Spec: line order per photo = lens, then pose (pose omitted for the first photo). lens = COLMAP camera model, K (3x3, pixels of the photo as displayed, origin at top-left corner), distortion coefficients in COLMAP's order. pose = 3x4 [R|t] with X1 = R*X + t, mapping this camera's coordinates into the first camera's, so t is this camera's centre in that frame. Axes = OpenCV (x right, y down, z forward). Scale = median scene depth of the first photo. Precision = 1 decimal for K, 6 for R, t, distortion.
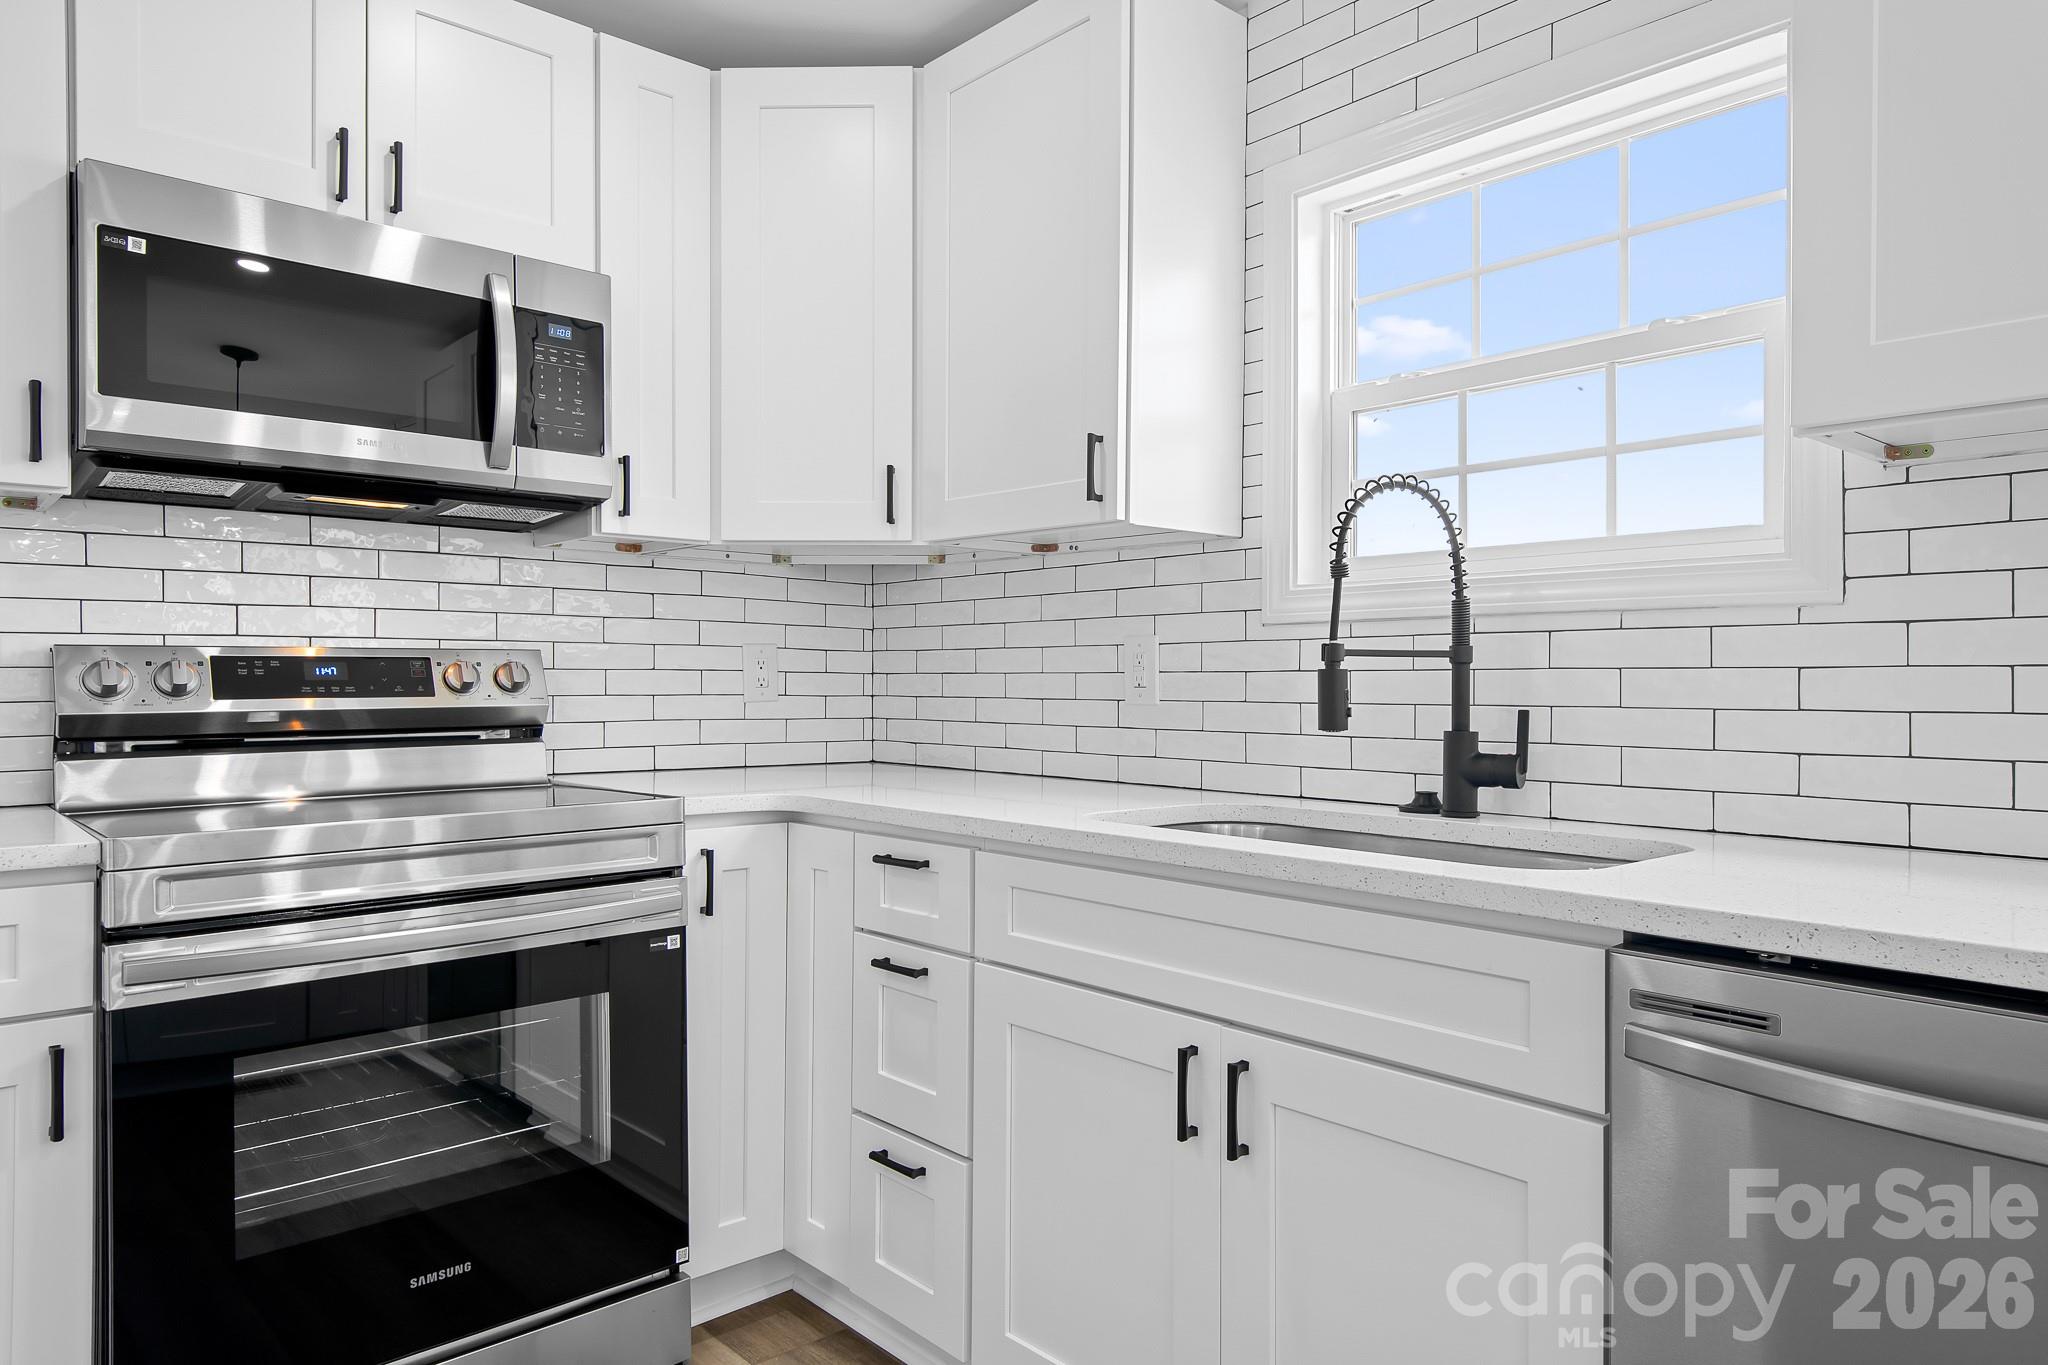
lens RADIAL K [[1274.7, 0, 1024.0], [0, 1274.7, 682.5], [0, 0, 1]] dist [0.012314, -0.000447]
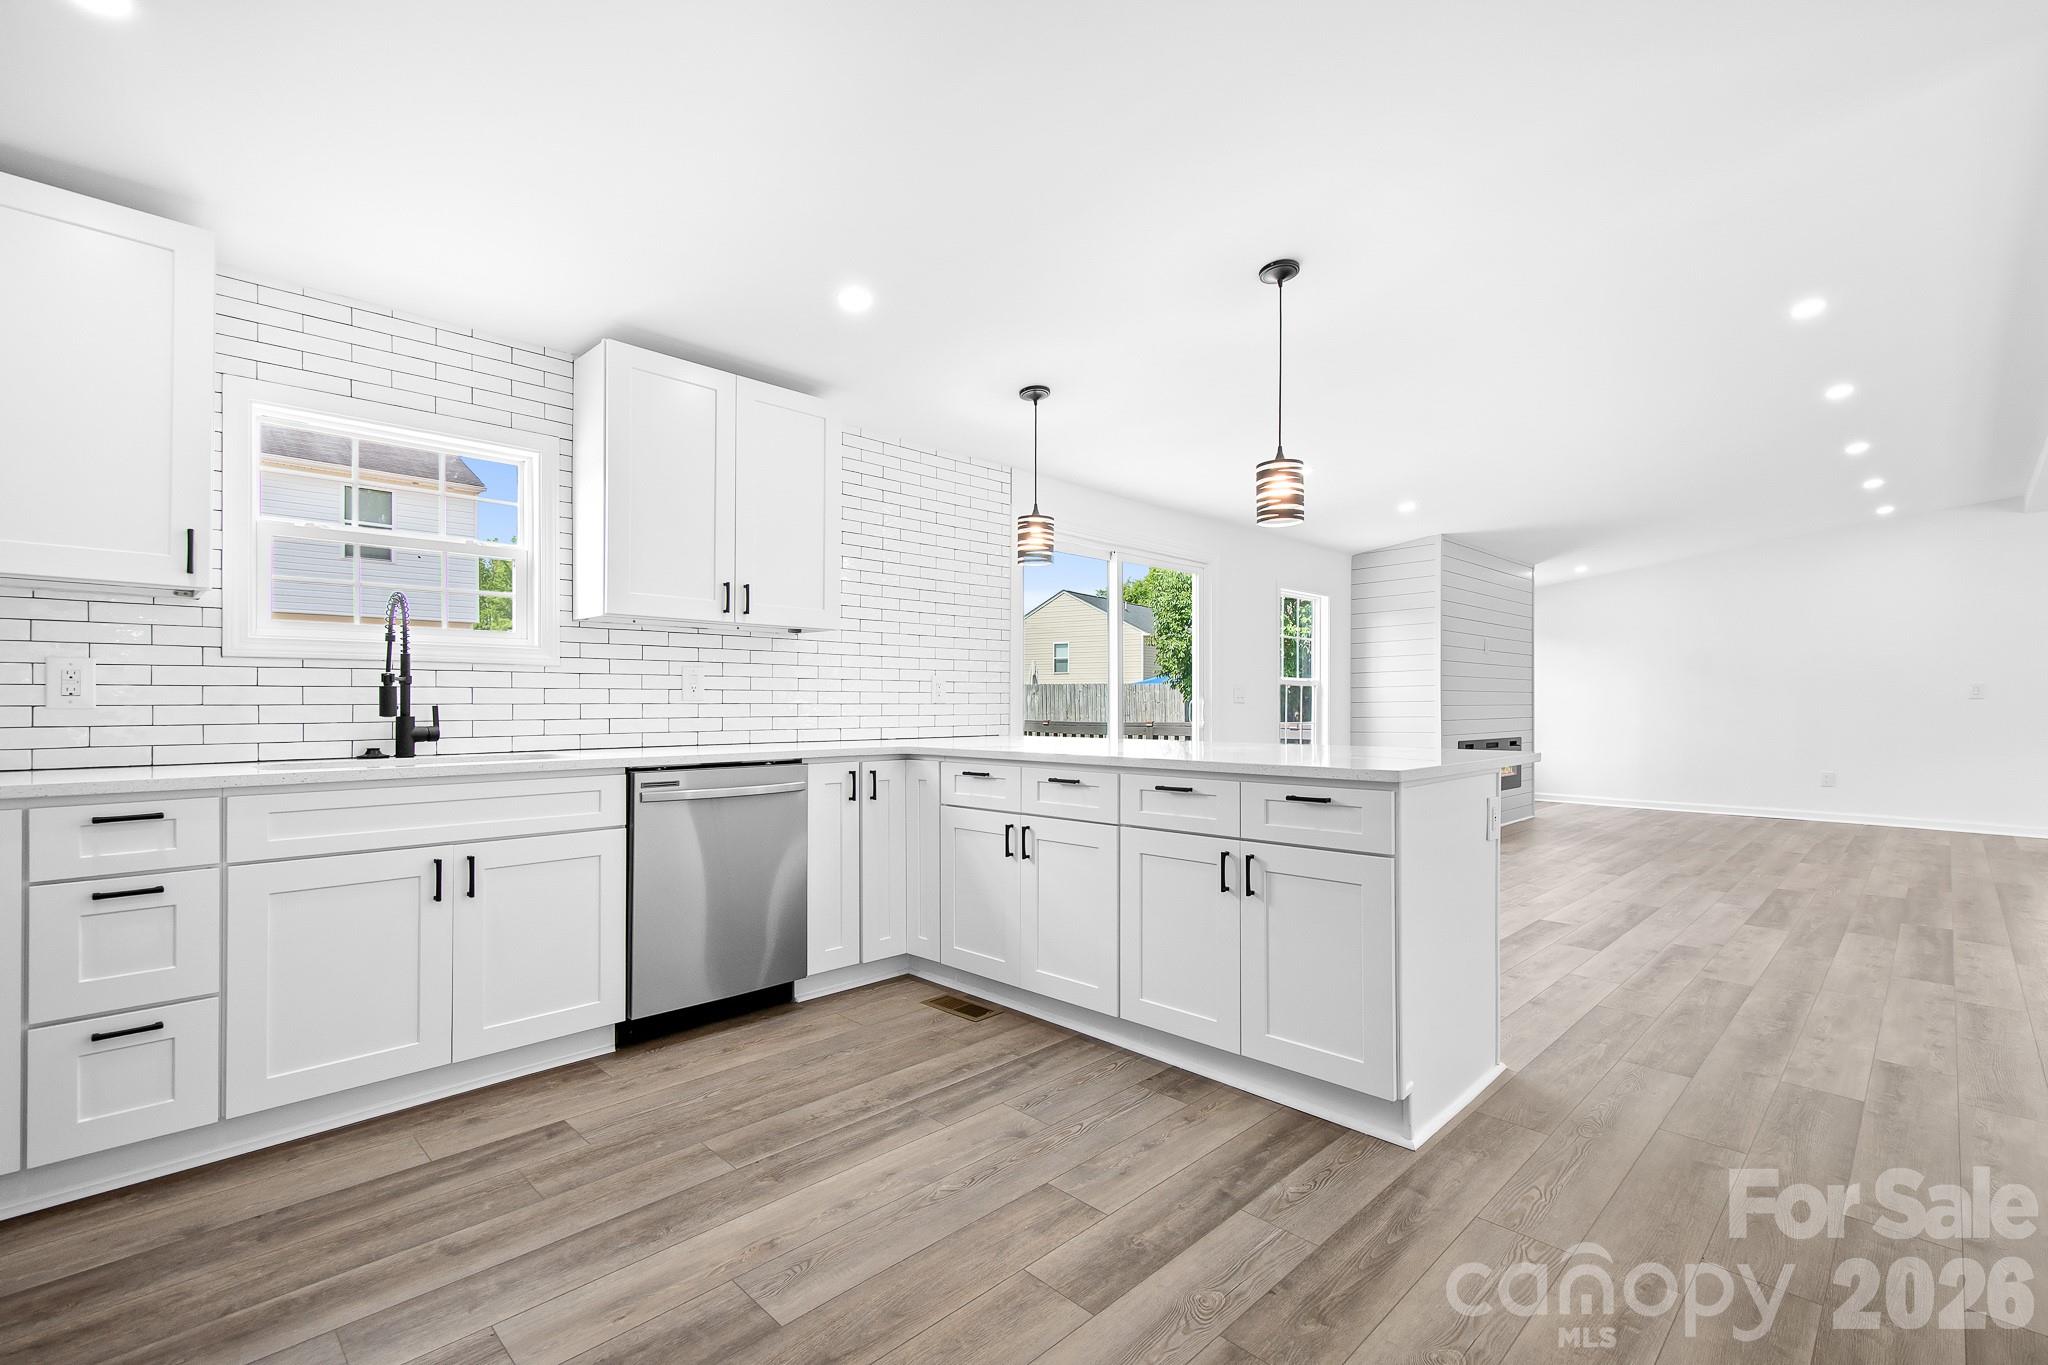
lens RADIAL K [[913.2, 0, 1024.7], [0, 913.2, 702.0], [0, 0, 1]] dist [0.013331, -0.000371]
pose [[-0.053078, -0.003479, 0.998584, -1.056588], [-0.000117, 0.999994, 0.003478, 0.007750], [-0.998590, 0.000068, -0.053078, 0.056856]]
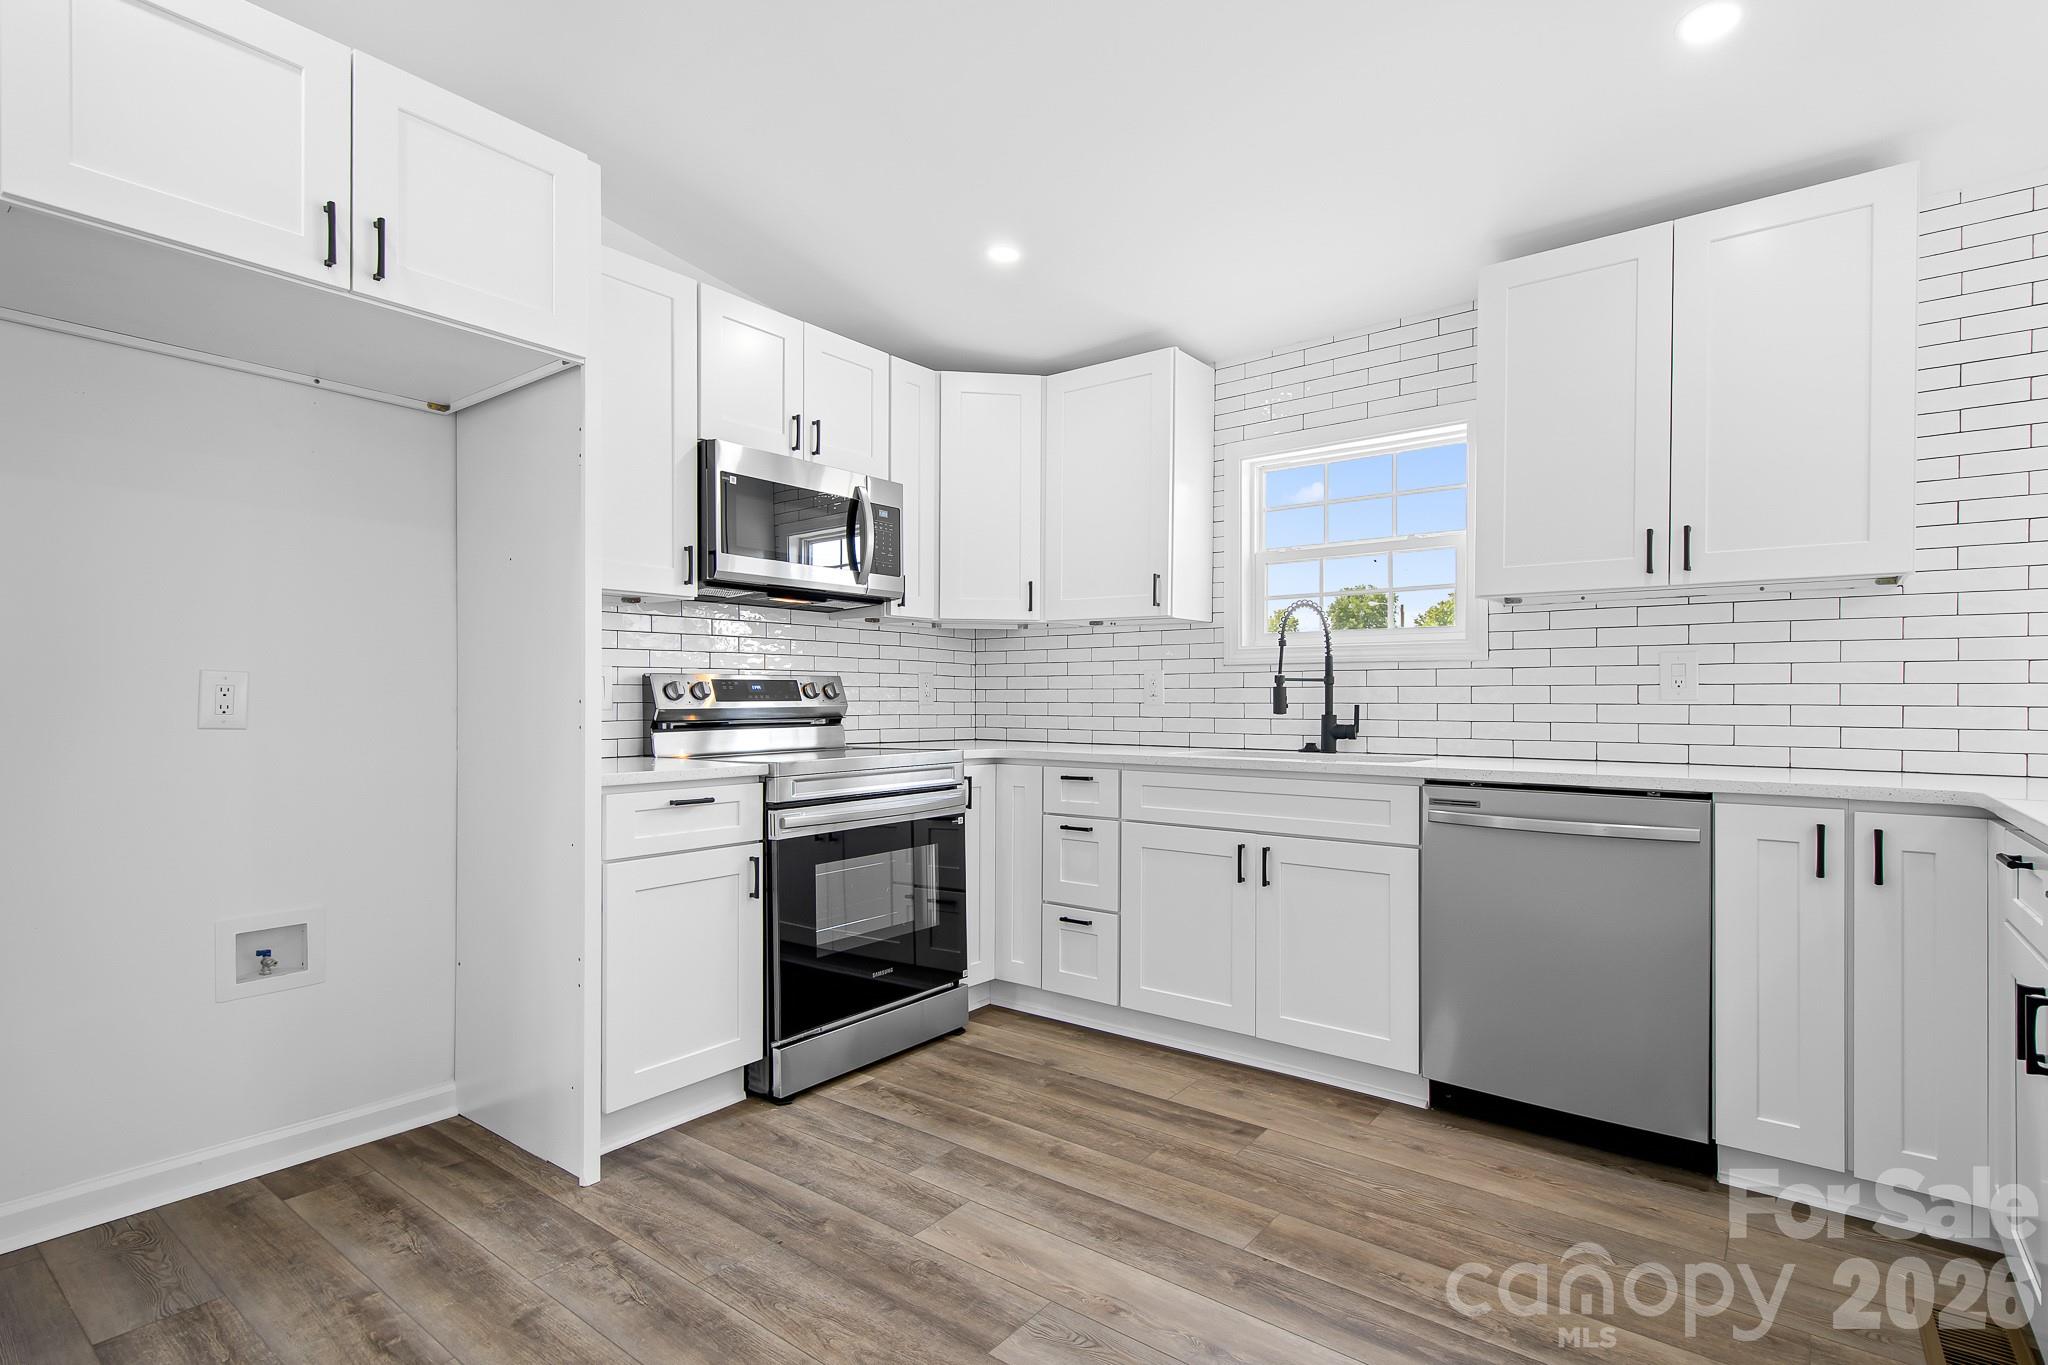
lens RADIAL K [[996.6, 0, 1022.4], [0, 996.6, 704.1], [0, 0, 1]] dist [0.015130, -0.002233]
pose [[0.985142, -0.001400, 0.171737, -0.421084], [0.000586, 0.999988, 0.004787, 0.009593], [-0.171742, -0.004615, 0.985131, -0.543657]]
